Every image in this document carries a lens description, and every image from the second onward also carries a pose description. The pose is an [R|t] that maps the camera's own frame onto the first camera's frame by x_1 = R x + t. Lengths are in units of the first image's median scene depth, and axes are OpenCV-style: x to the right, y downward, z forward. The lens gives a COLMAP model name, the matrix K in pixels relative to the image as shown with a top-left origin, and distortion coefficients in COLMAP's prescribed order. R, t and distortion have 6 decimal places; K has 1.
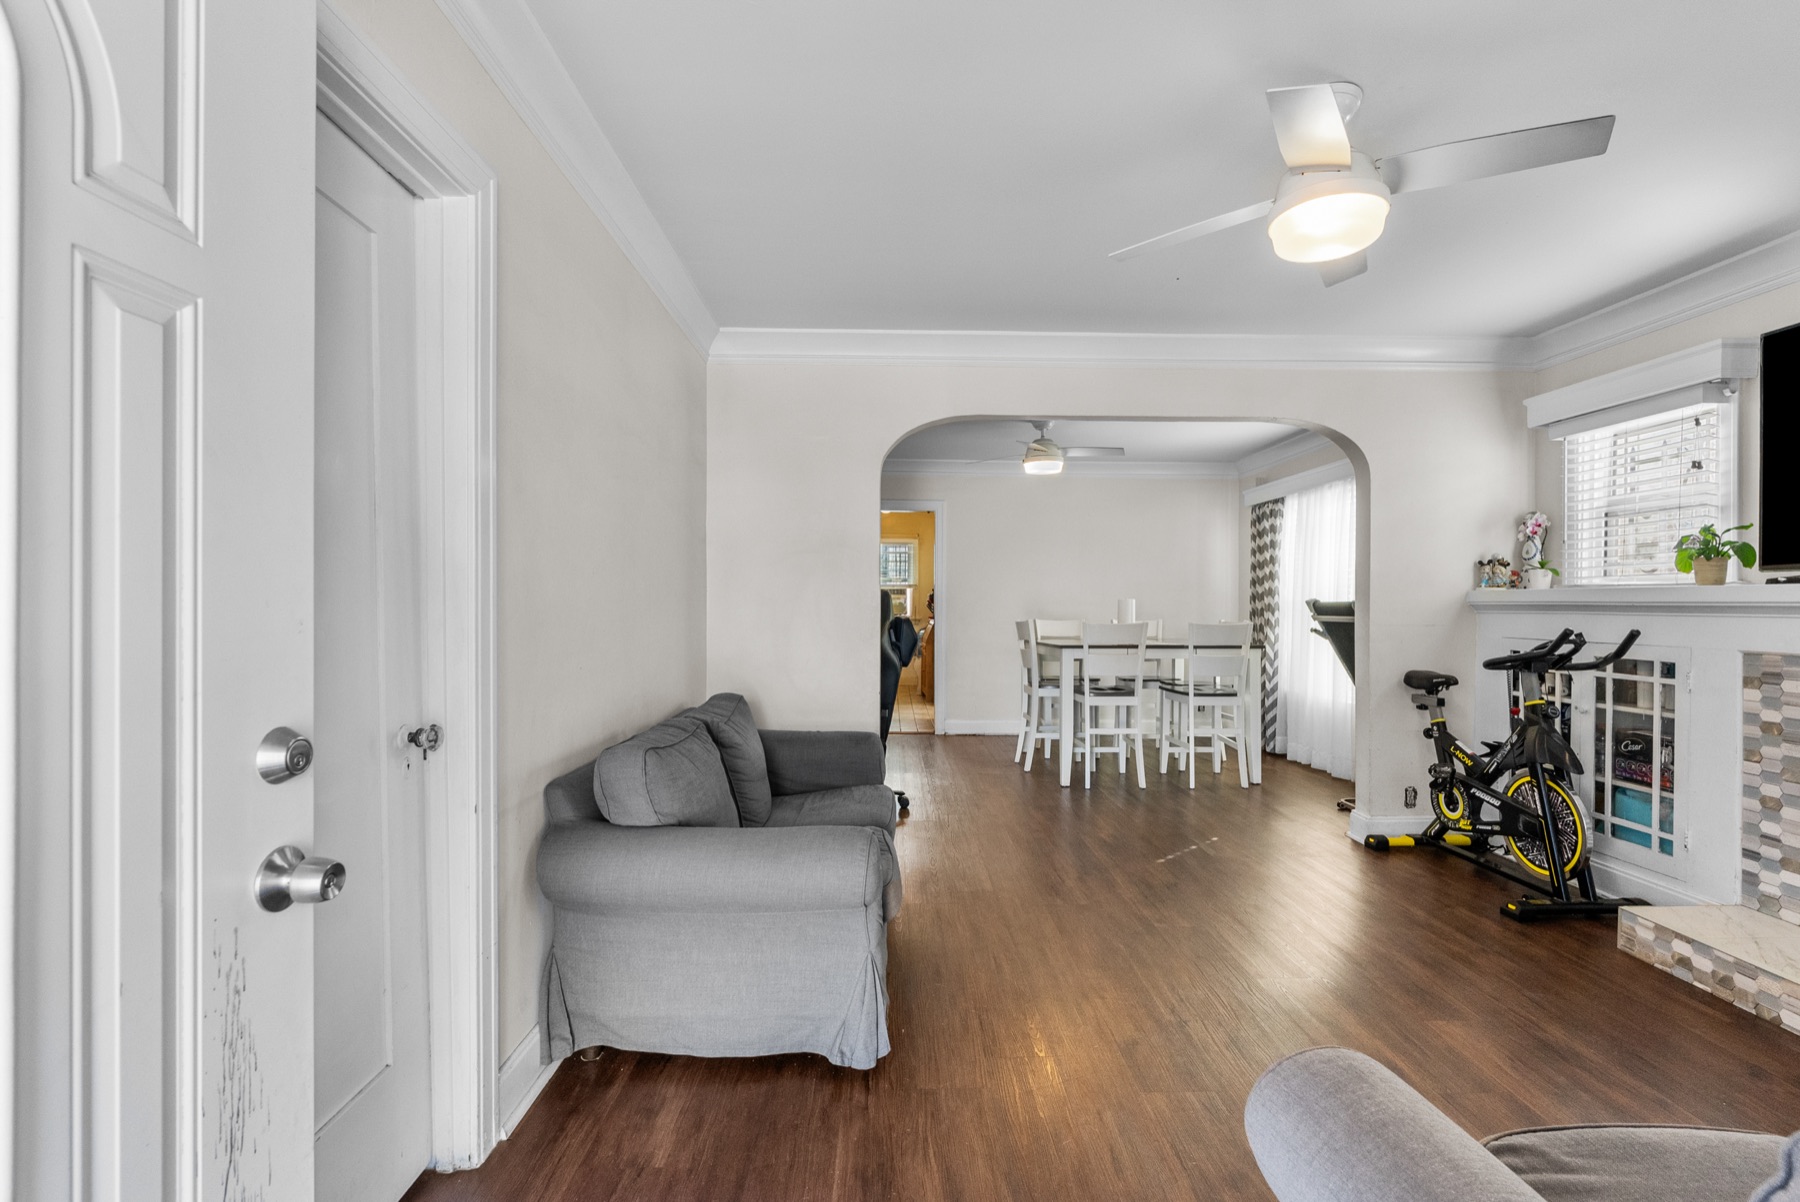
lens RADIAL K [[794.9, 0, 960.8], [0, 794.9, 606.1], [0, 0, 1]] dist [0.002041, 0.001400]
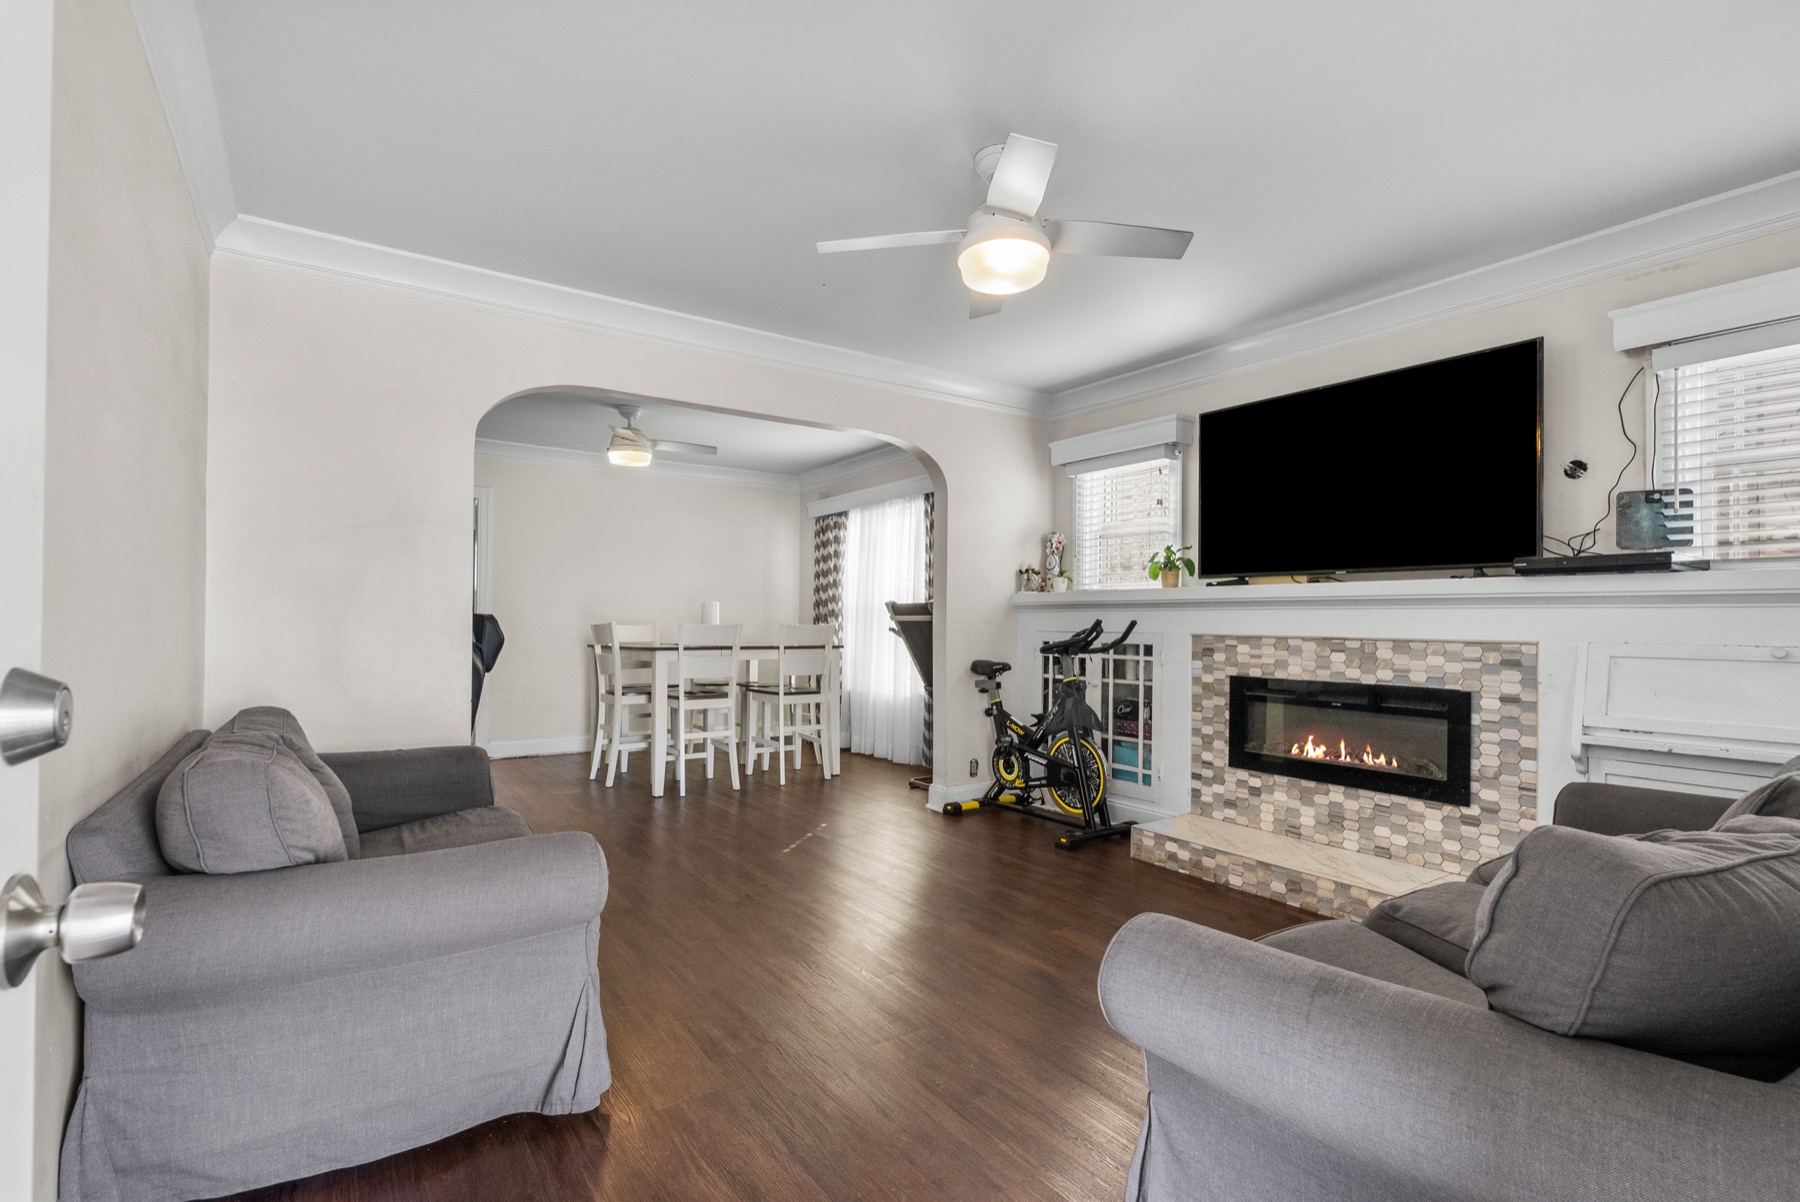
lens RADIAL K [[794.9, 0, 924.0], [0, 794.9, 617.2], [0, 0, 1]] dist [0.002041, 0.001400]
pose [[0.848973, 0.002084, 0.528433, -0.157882], [0.002068, 0.999971, -0.007267, 0.031443], [-0.528433, 0.007263, 0.848944, 0.041421]]
